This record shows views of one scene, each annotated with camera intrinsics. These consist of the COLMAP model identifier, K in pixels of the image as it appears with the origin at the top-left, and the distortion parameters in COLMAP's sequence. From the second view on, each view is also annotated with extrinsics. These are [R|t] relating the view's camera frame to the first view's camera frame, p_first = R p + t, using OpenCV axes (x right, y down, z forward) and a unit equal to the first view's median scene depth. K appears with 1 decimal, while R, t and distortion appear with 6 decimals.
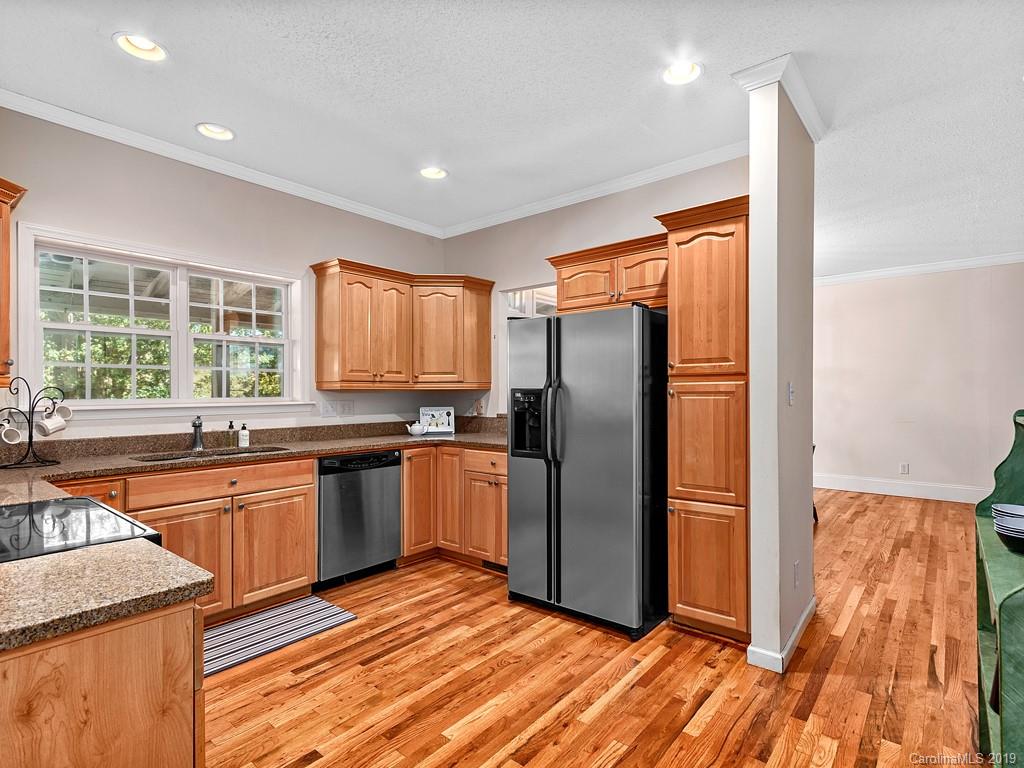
lens RADIAL K [[515.0, 0, 512.0], [0, 515.0, 384.0], [0, 0, 1]] dist [0.001108, 0.000059]
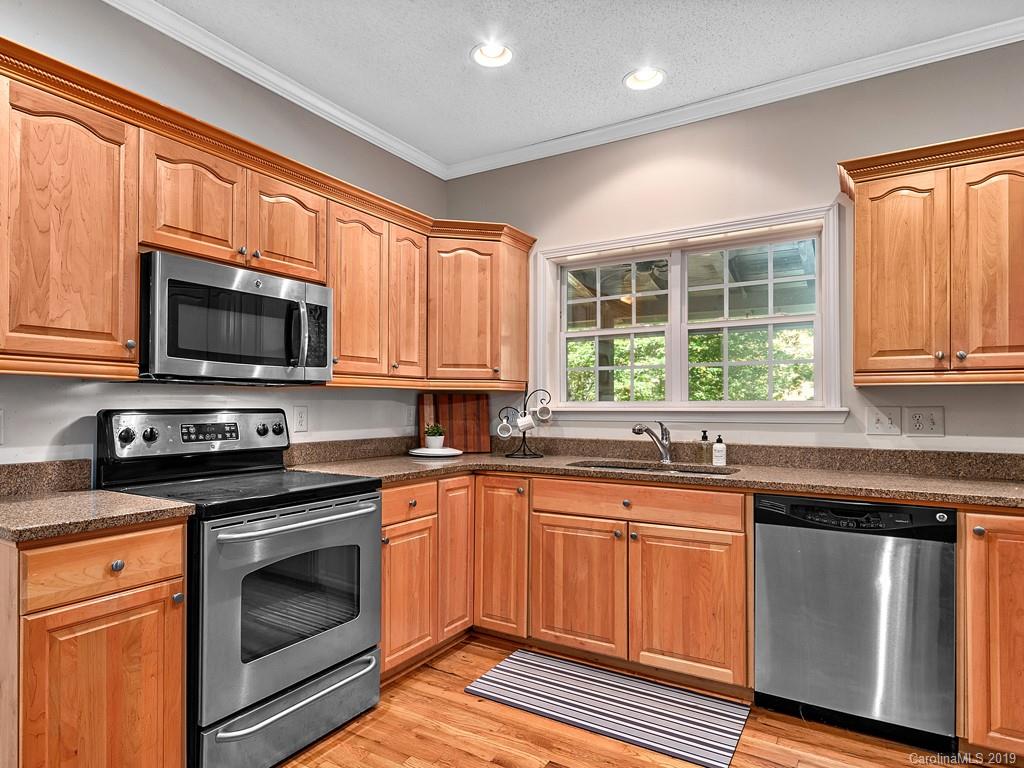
lens RADIAL K [[630.9, 0, 512.0], [0, 630.9, 384.0], [0, 0, 1]] dist [0.004257, -0.000213]
pose [[0.119044, -0.026953, -0.992523, 0.369509], [0.016784, 0.999543, -0.025131, 0.021598], [0.992747, -0.013667, 0.119442, 0.612121]]
